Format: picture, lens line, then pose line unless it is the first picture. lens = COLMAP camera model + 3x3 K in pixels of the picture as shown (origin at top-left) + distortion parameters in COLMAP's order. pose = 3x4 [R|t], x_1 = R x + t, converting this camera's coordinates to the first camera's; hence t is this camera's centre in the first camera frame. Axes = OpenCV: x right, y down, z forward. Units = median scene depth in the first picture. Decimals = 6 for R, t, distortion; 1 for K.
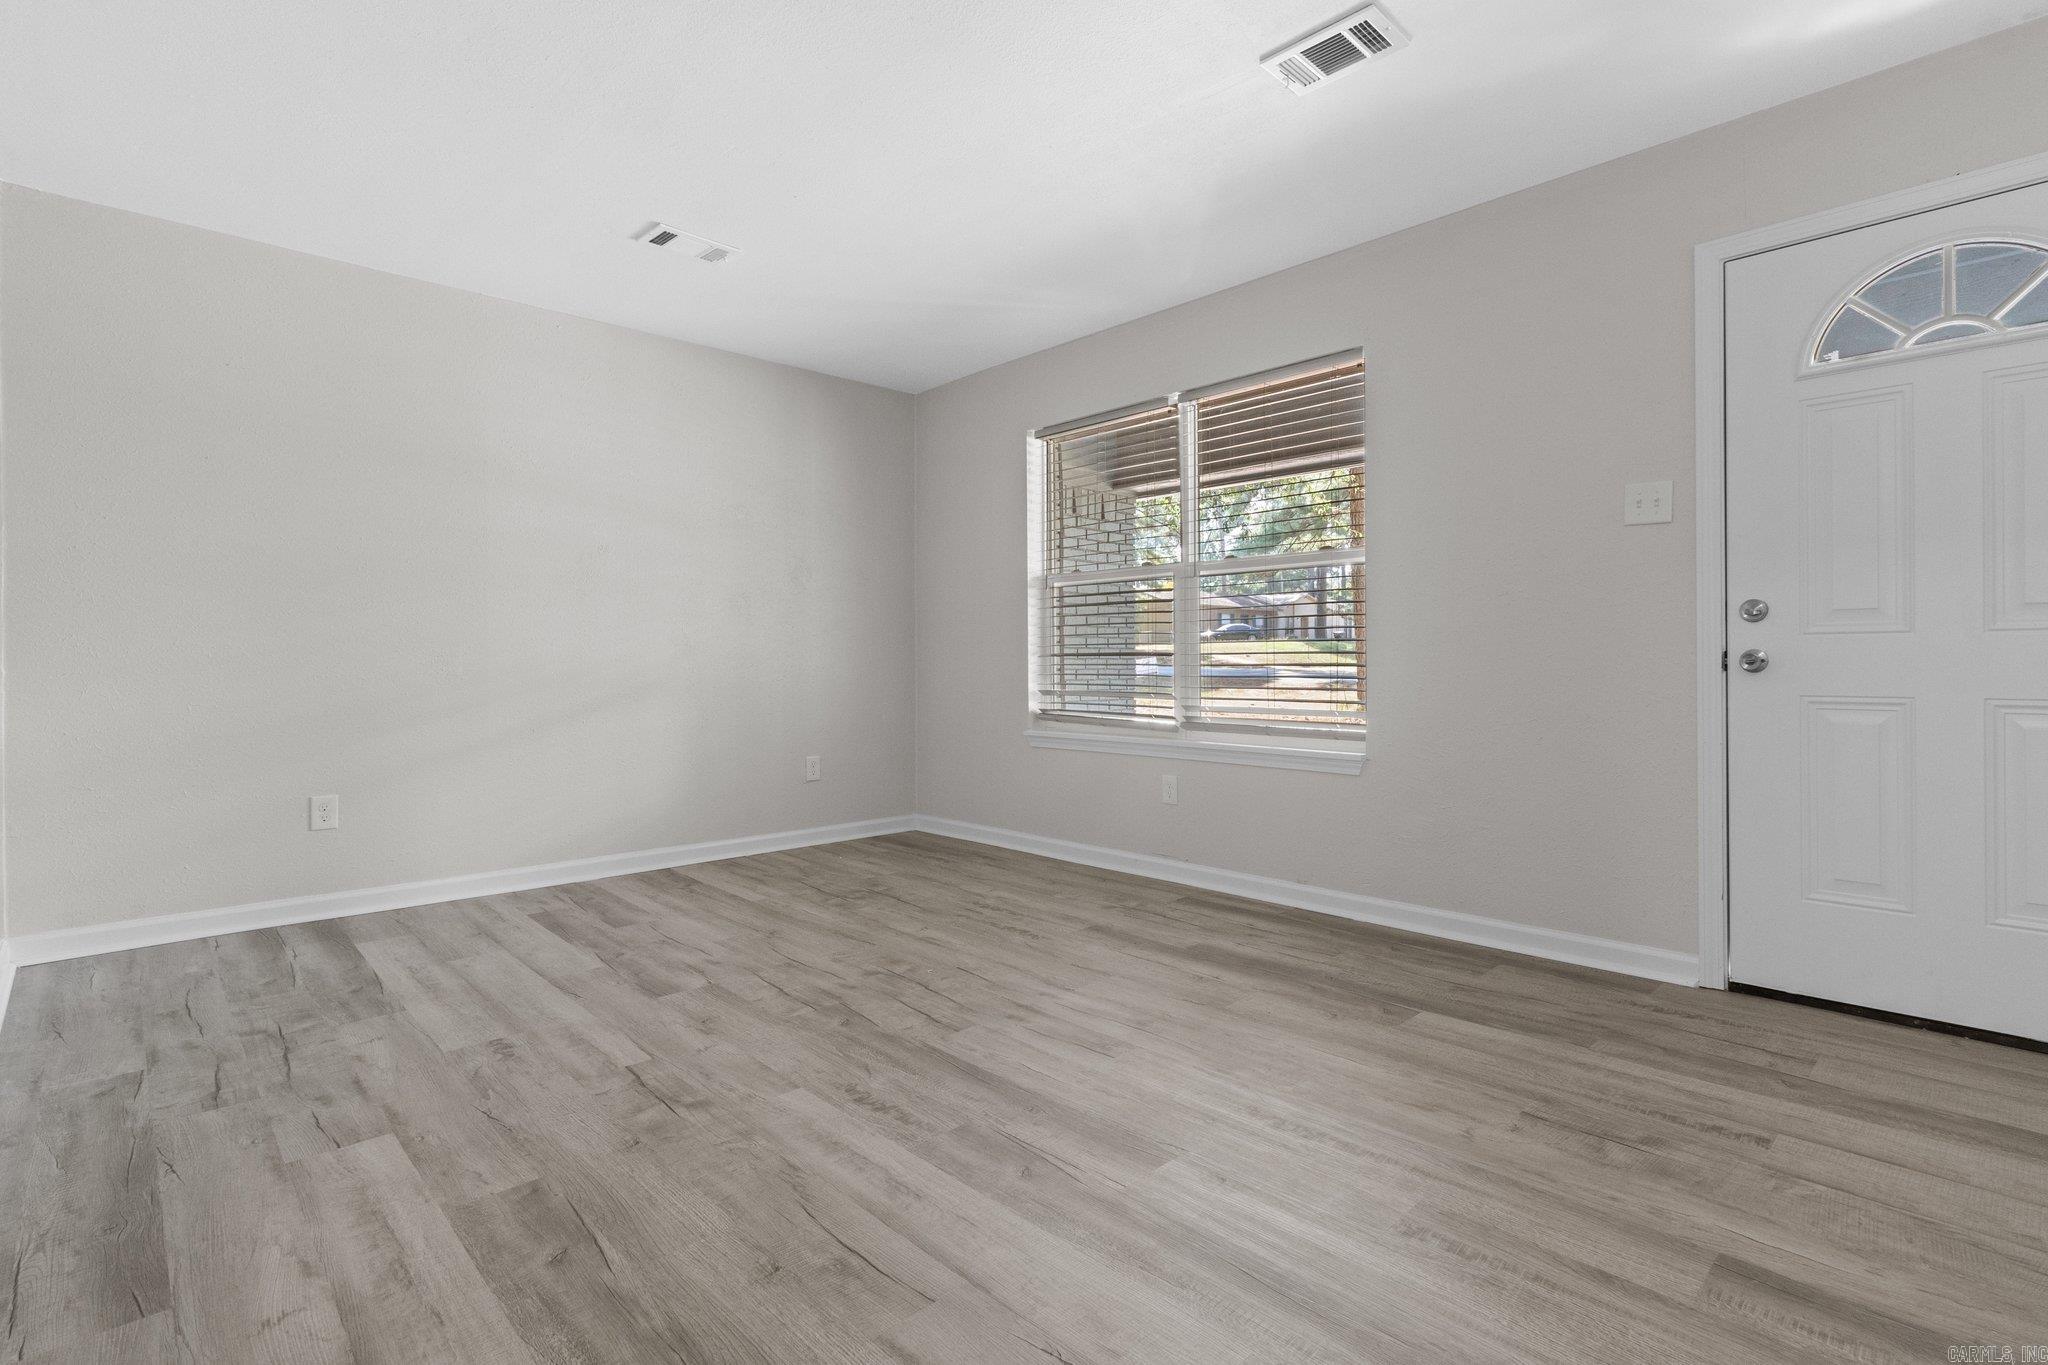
lens RADIAL K [[969.4, 0, 1004.5], [0, 969.4, 682.3], [0, 0, 1]] dist [0.000118, 0.002108]
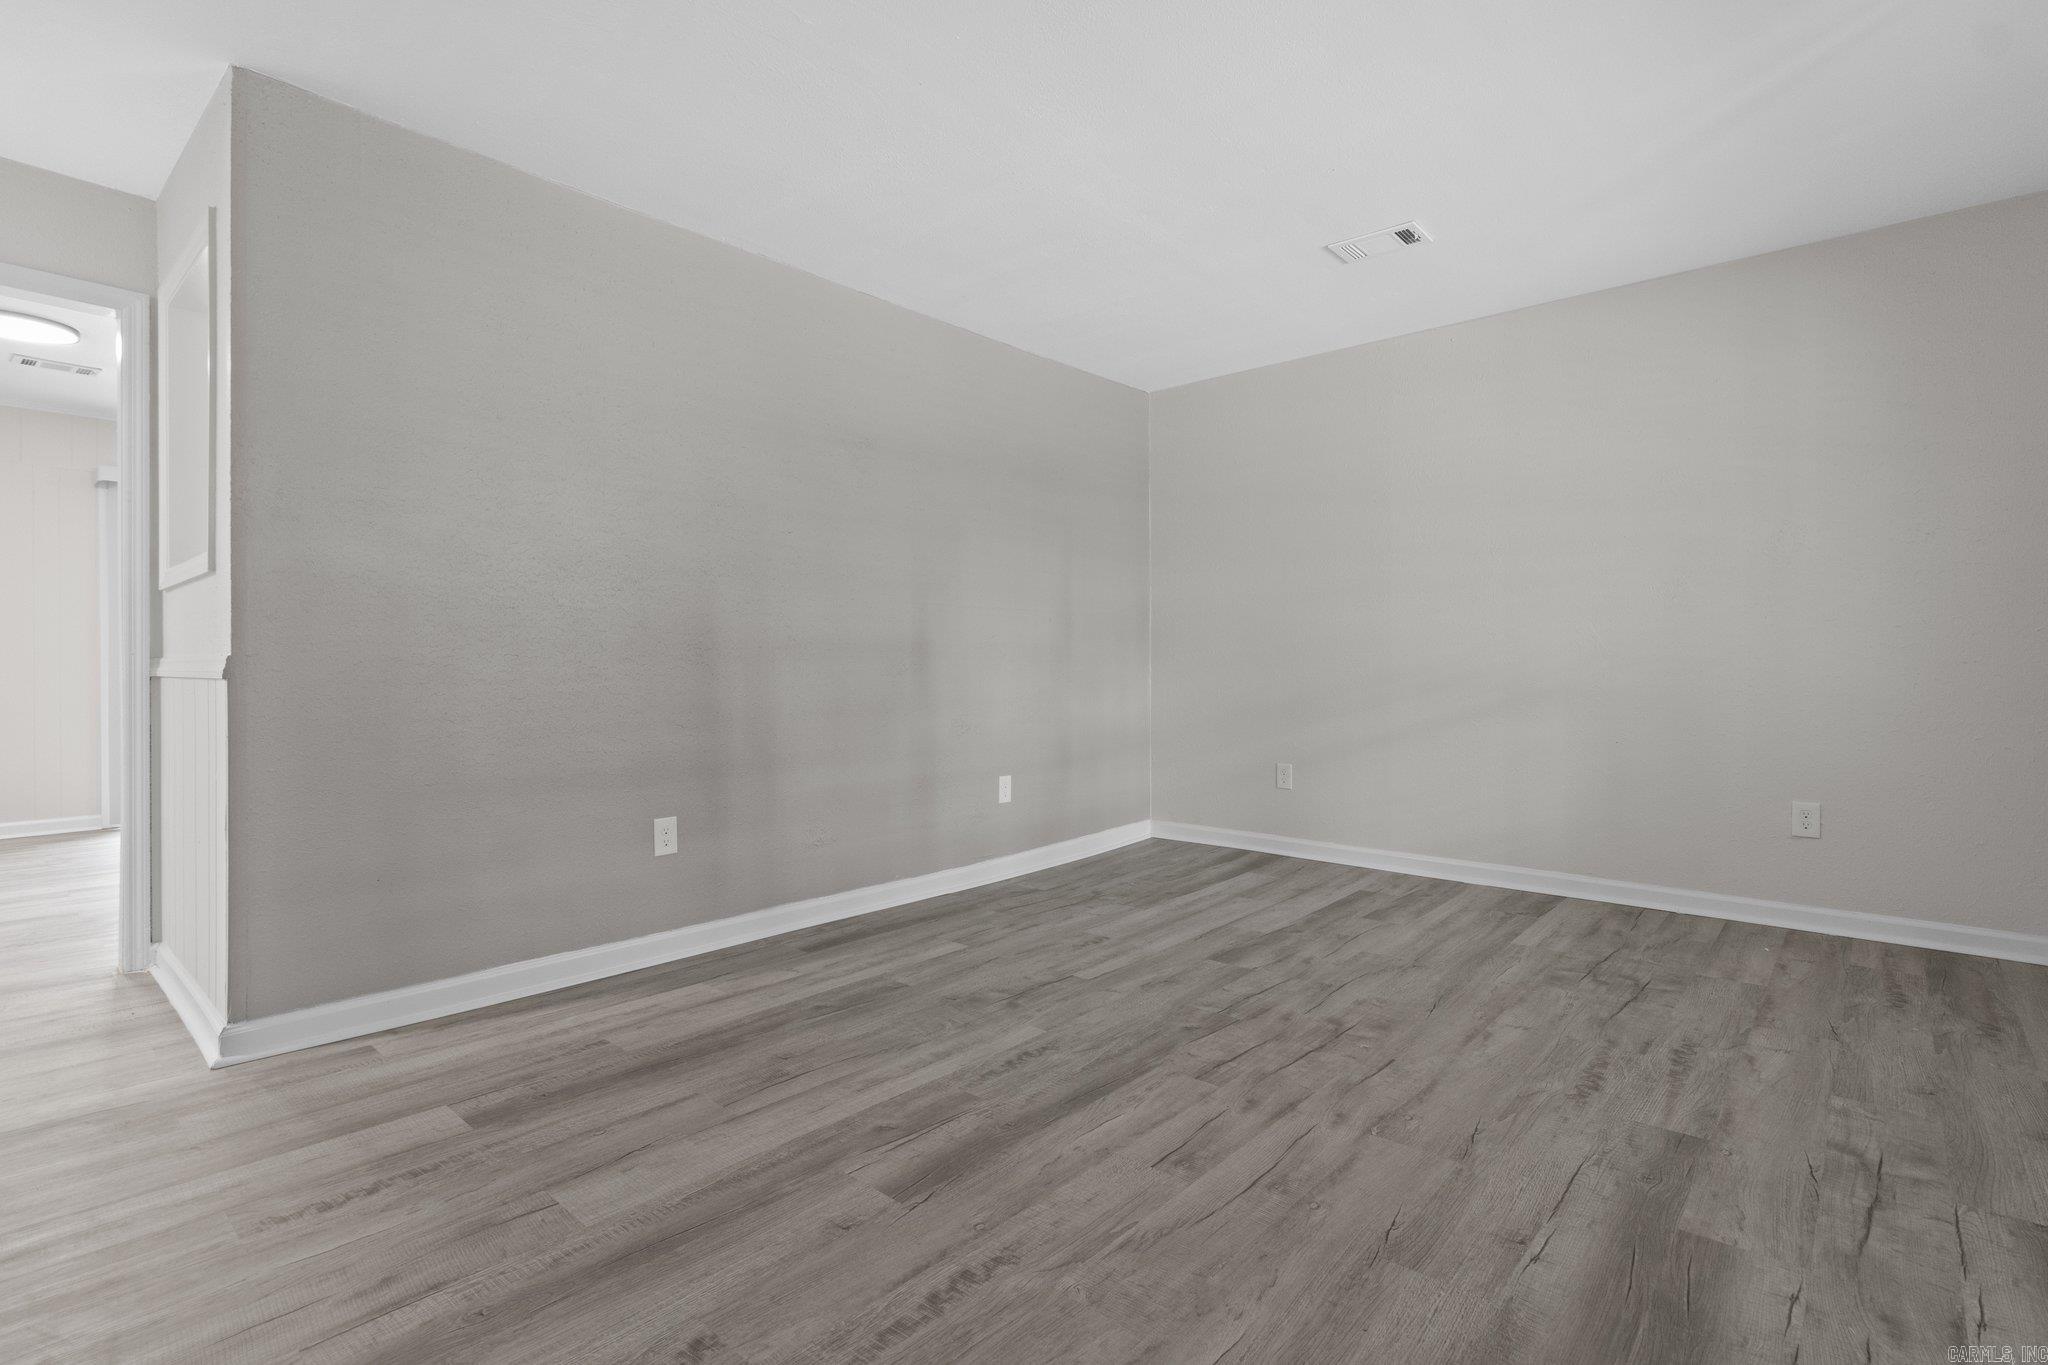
lens RADIAL K [[948.6, 0, 1070.2], [0, 948.6, 690.5], [0, 0, 1]] dist [0.004190, -0.001017]
pose [[0.121505, 0.031607, -0.992087, 0.803489], [-0.021280, 0.999346, 0.029232, -0.023908], [0.992363, 0.017560, 0.122098, 0.770208]]
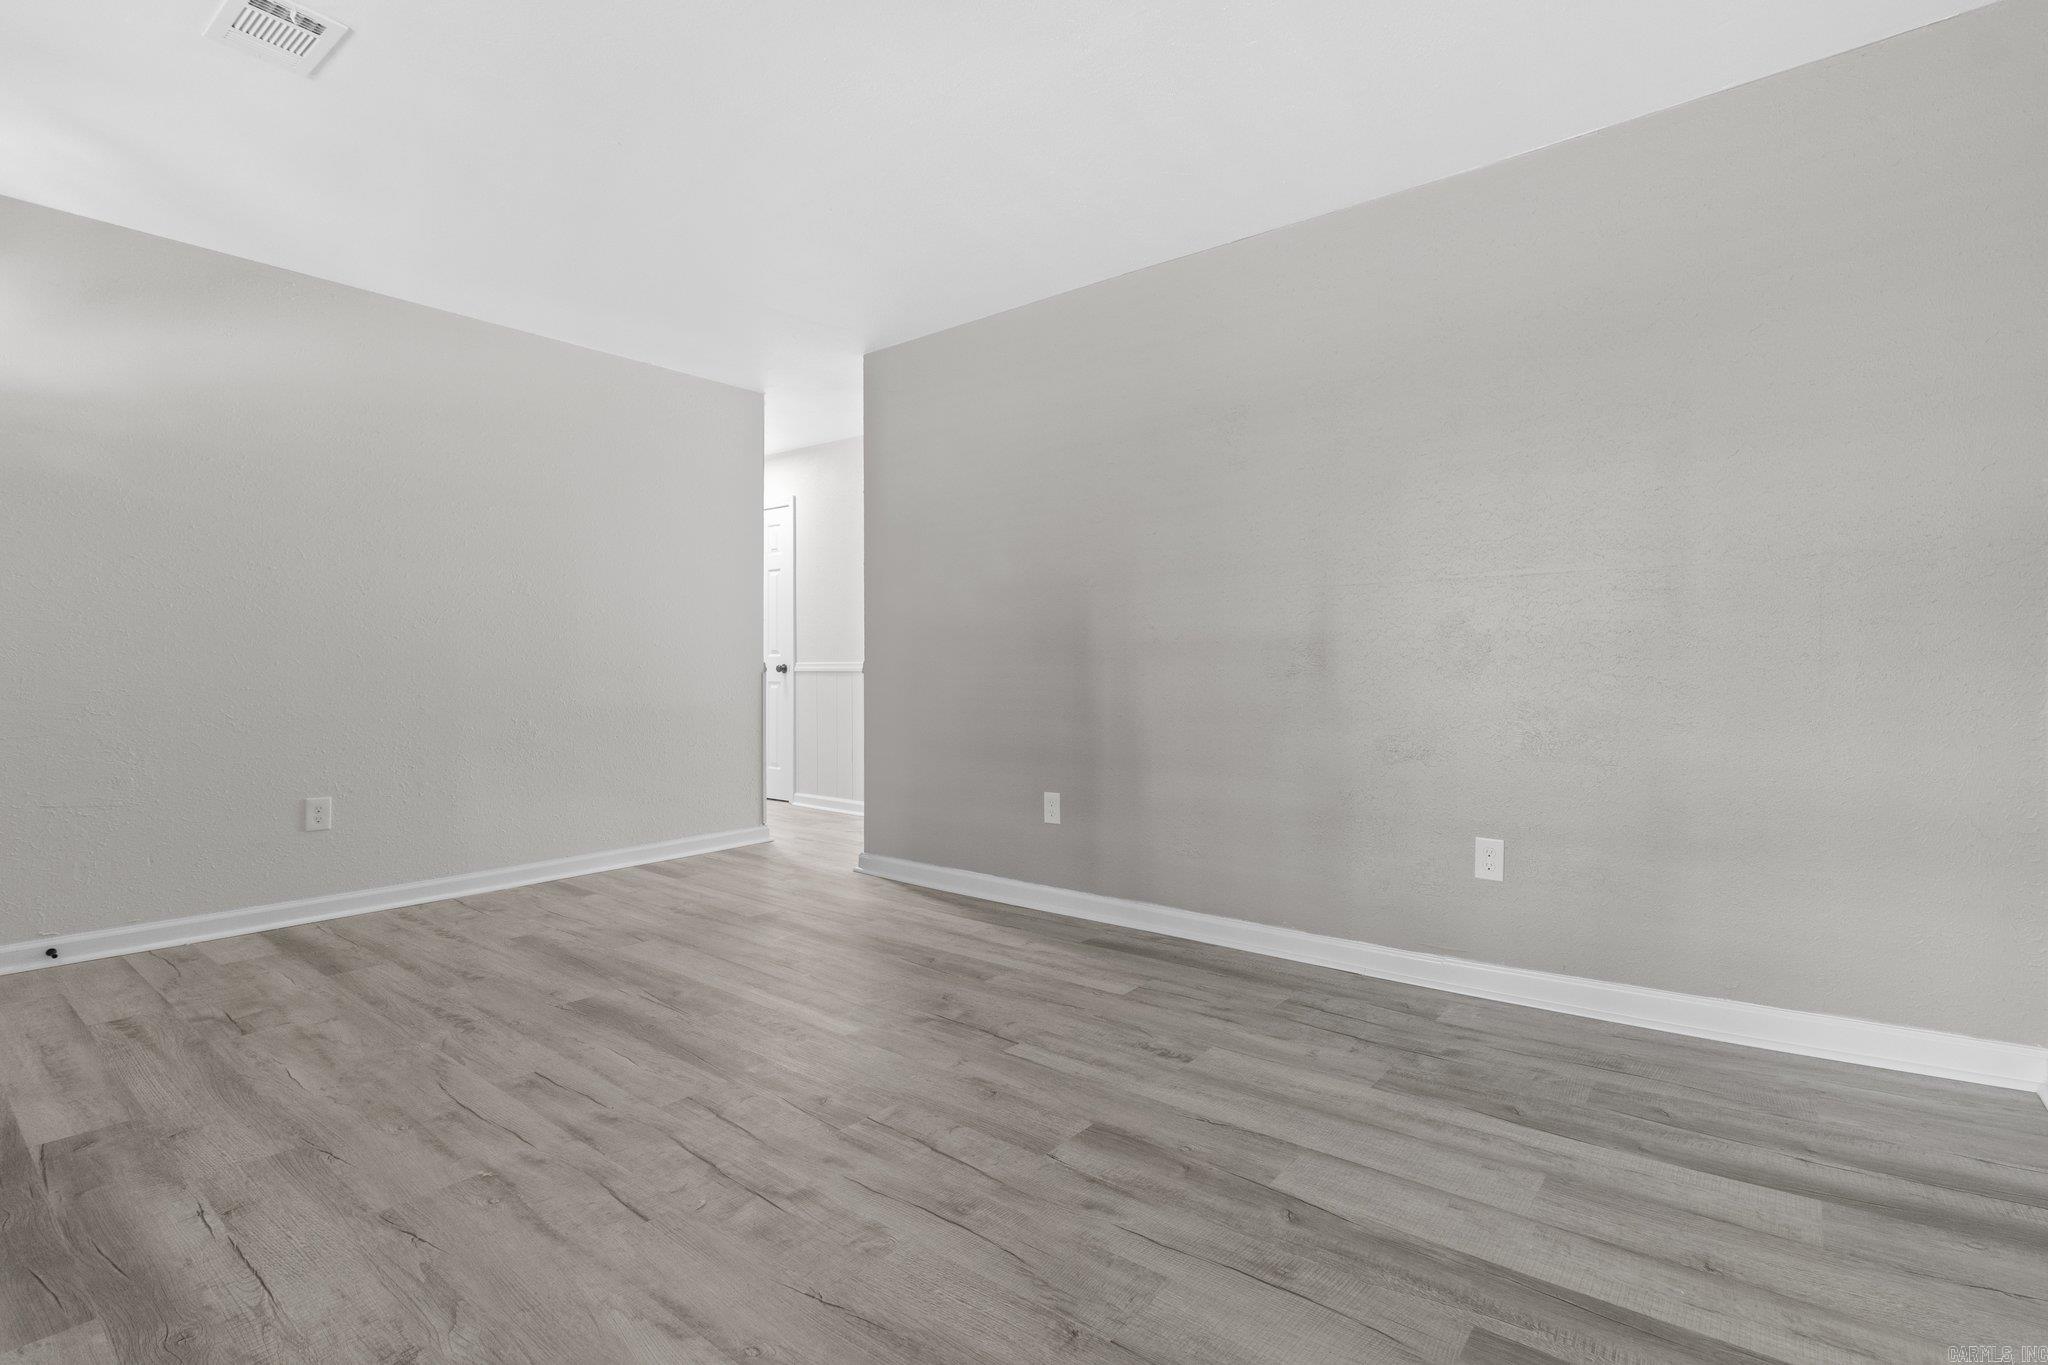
lens RADIAL K [[948.6, 0, 1025.6], [0, 948.6, 671.0], [0, 0, 1]] dist [0.004190, -0.001017]
pose [[-0.987132, 0.008638, -0.159673, -0.214932], [0.004369, 0.999624, 0.027069, -0.044203], [0.159847, 0.026023, -0.986799, 1.881396]]
